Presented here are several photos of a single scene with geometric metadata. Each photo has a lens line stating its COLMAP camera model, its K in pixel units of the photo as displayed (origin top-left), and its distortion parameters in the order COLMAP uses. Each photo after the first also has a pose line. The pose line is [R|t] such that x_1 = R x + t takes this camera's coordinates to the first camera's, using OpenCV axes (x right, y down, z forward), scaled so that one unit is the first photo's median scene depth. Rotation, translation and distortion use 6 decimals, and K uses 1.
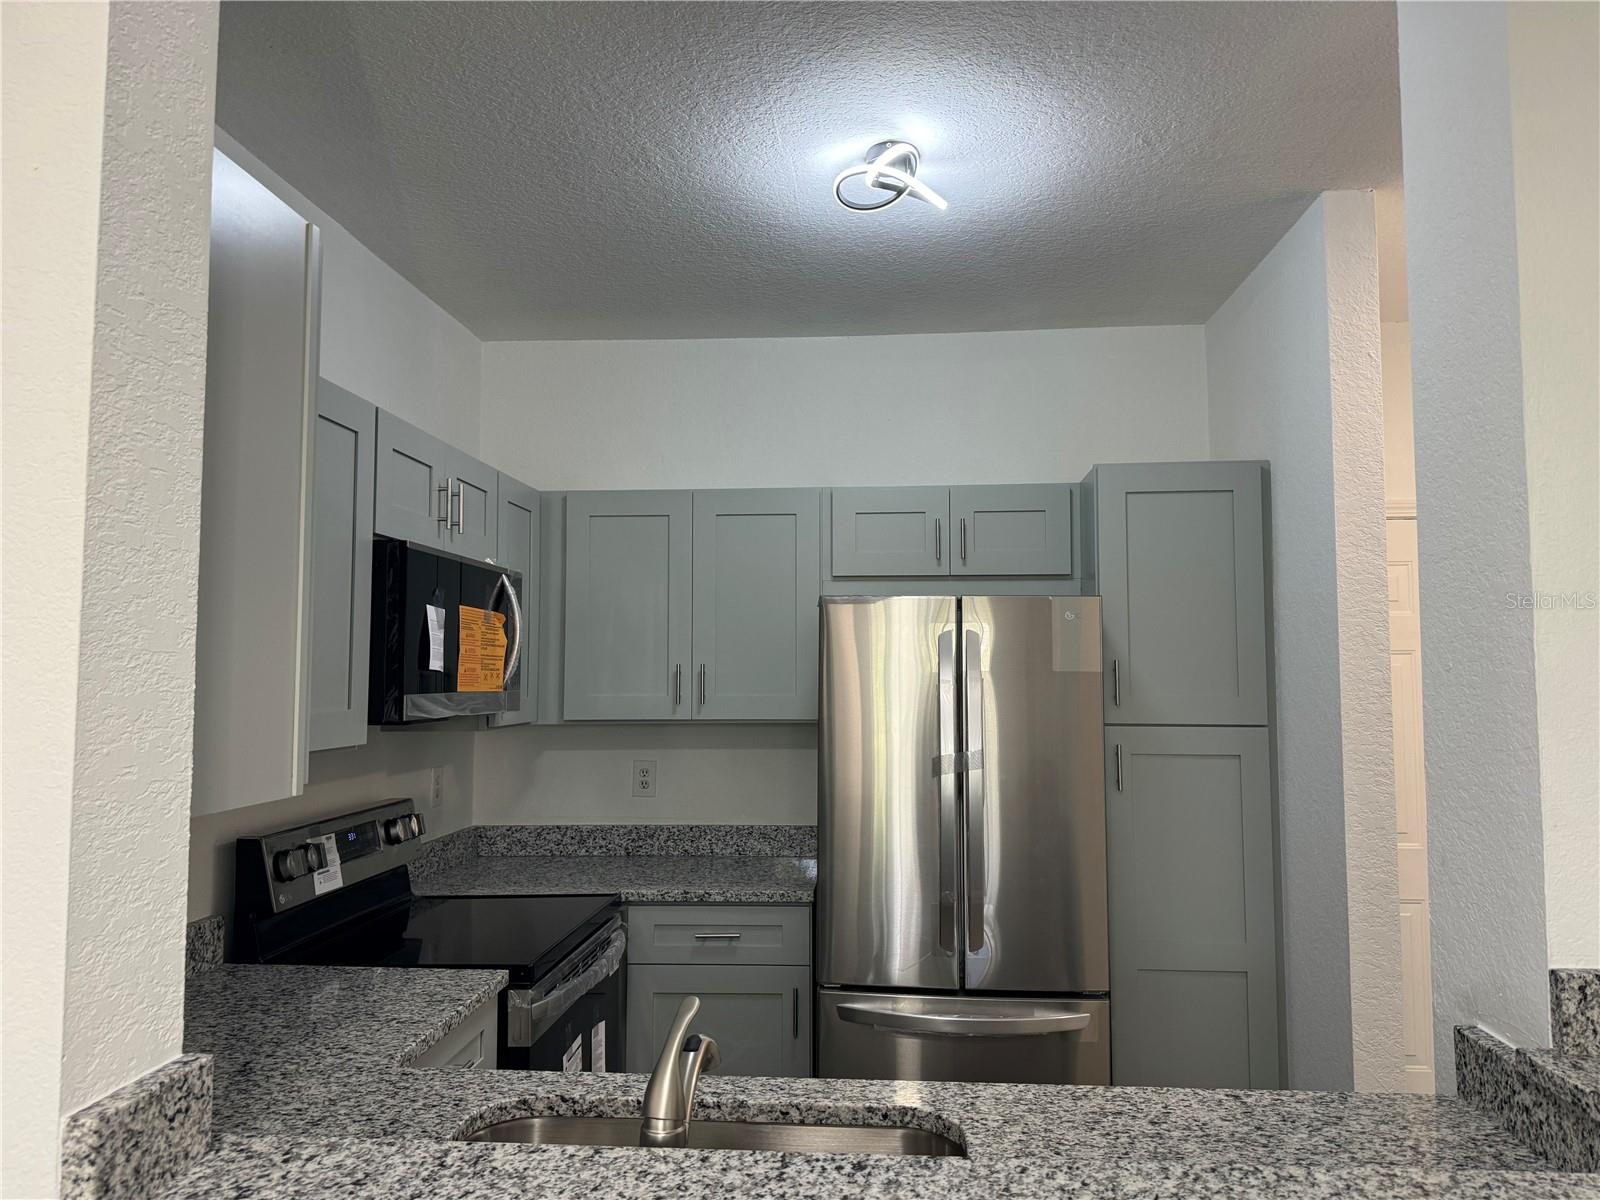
lens RADIAL K [[1113.8, 0, 812.6], [0, 1113.8, 600.4], [0, 0, 1]] dist [0.091820, -0.112693]
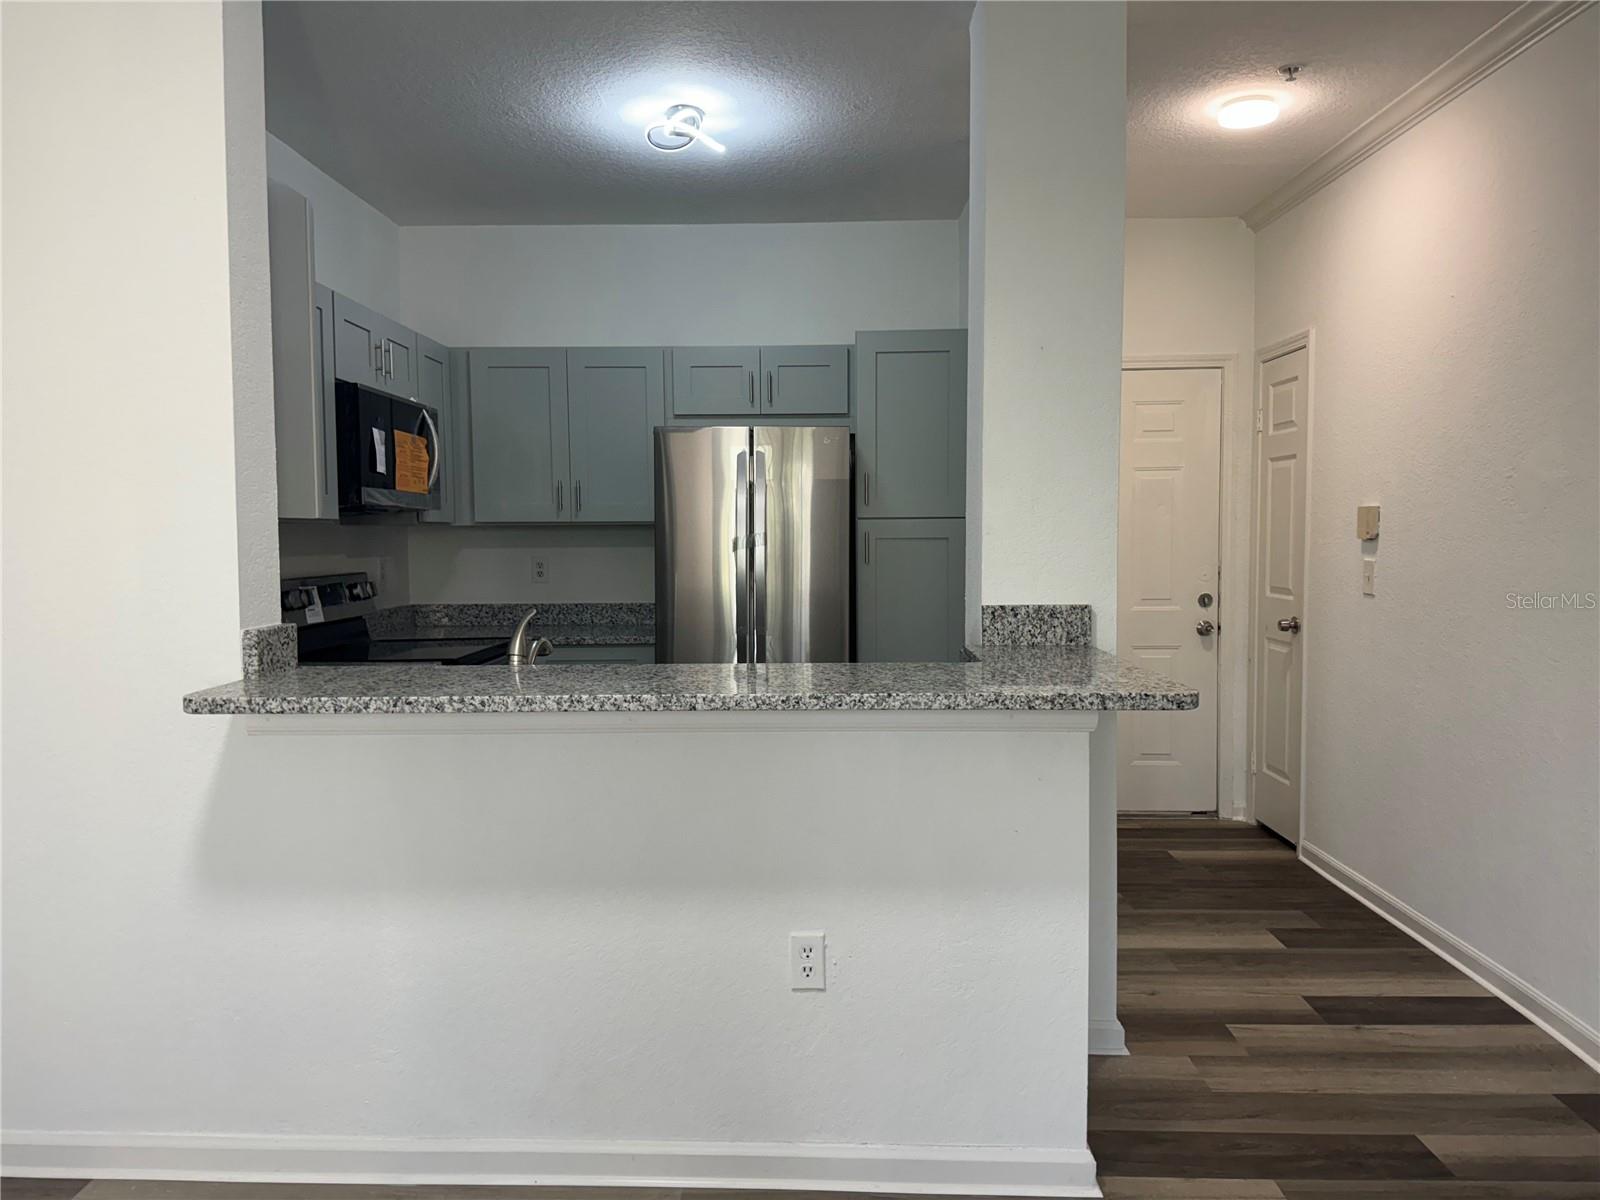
lens RADIAL K [[1116.3, 0, 797.0], [0, 1116.3, 599.0], [0, 0, 1]] dist [0.178355, -0.395448]
pose [[0.998909, -0.008181, 0.045978, 0.127747], [0.002398, 0.992222, 0.124454, 0.038198], [-0.046639, -0.124208, 0.991159, -0.476722]]
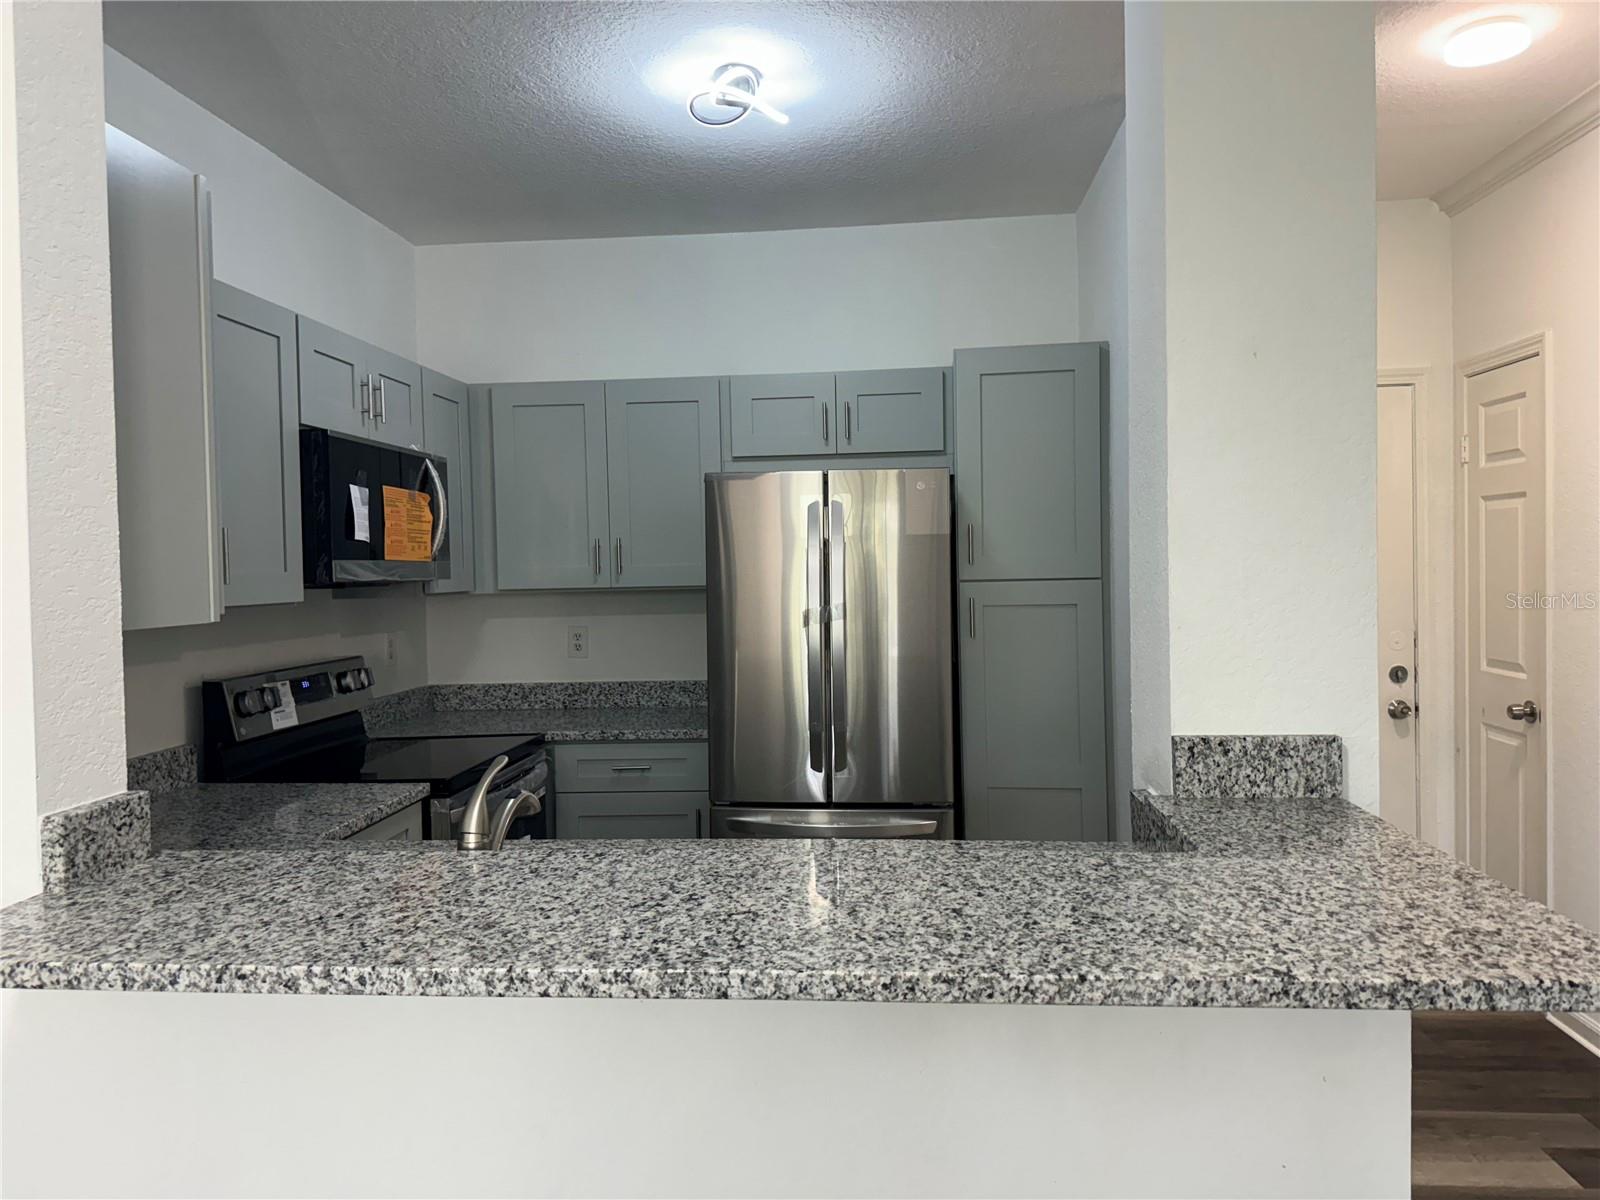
lens RADIAL K [[1114.1, 0, 798.9], [0, 1114.1, 590.0], [0, 0, 1]] dist [0.115262, -0.174468]
pose [[0.999594, -0.019275, -0.021004, 0.132025], [0.021051, 0.995905, 0.087923, 0.017721], [0.019223, -0.088330, 0.995906, -0.155729]]
